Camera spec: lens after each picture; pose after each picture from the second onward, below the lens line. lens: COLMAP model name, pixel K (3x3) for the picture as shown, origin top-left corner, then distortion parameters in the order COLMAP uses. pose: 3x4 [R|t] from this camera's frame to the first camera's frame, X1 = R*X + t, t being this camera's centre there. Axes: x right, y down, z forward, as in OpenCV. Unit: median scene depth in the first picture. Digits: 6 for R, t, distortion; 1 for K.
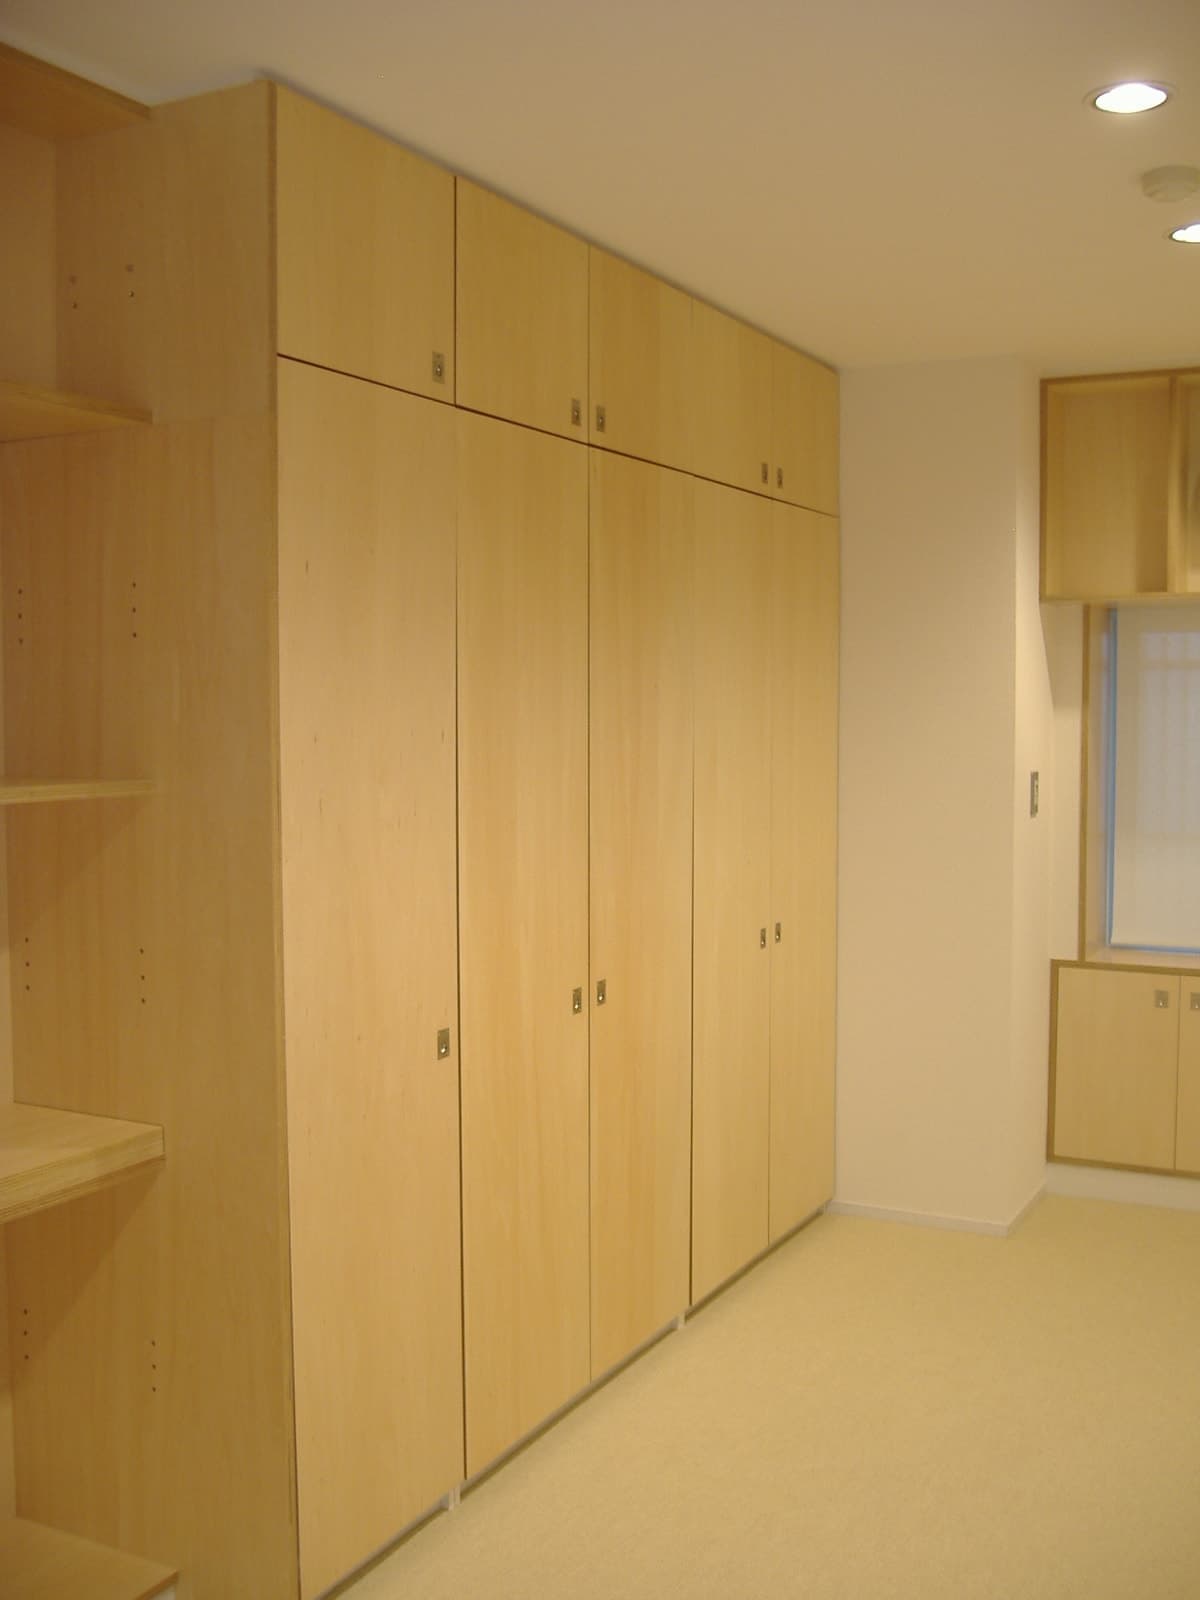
lens RADIAL K [[1657.8, 0, 600.0], [0, 1657.8, 800.0], [0, 0, 1]] dist [-0.089105, 0.000983]
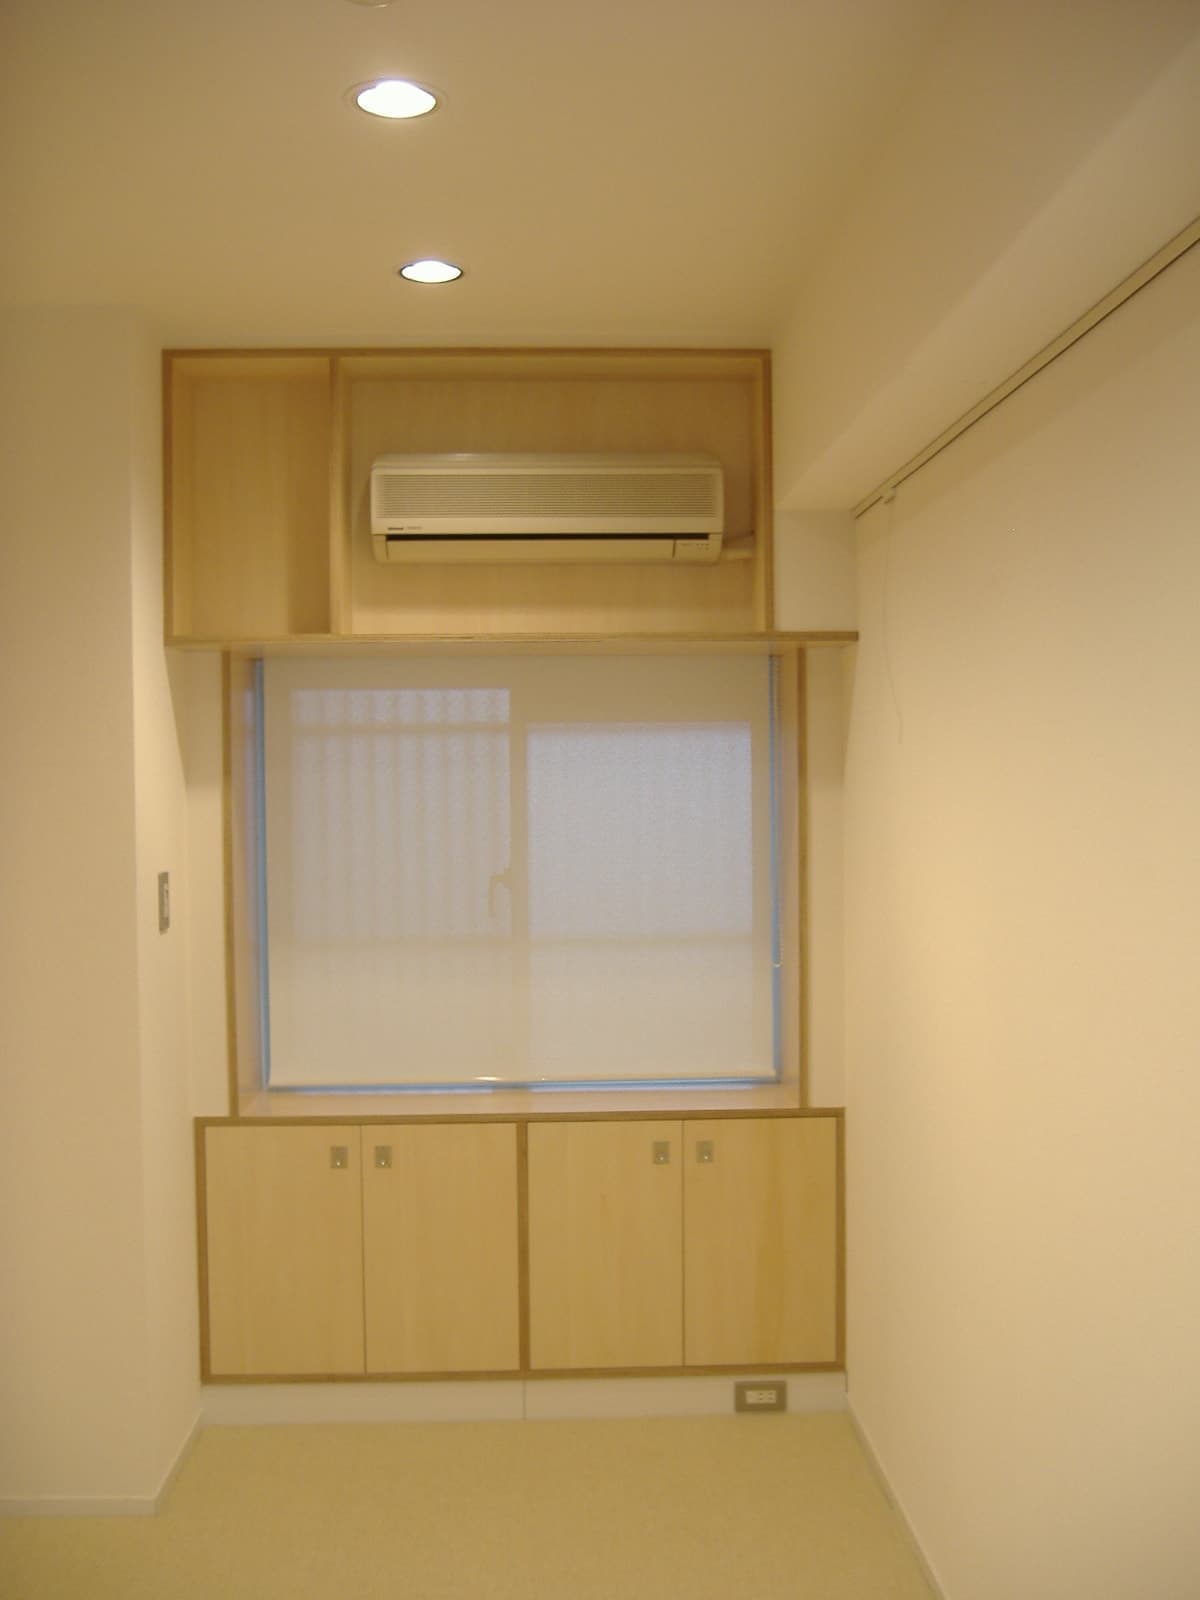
lens RADIAL K [[1657.8, 0, 600.0], [0, 1657.8, 800.0], [0, 0, 1]] dist [-0.089105, 0.000983]
pose [[0.869901, -0.014297, 0.493019, 0.067068], [0.040082, 0.998323, -0.041771, -0.009980], [-0.491595, 0.056098, 0.869015, 0.247665]]
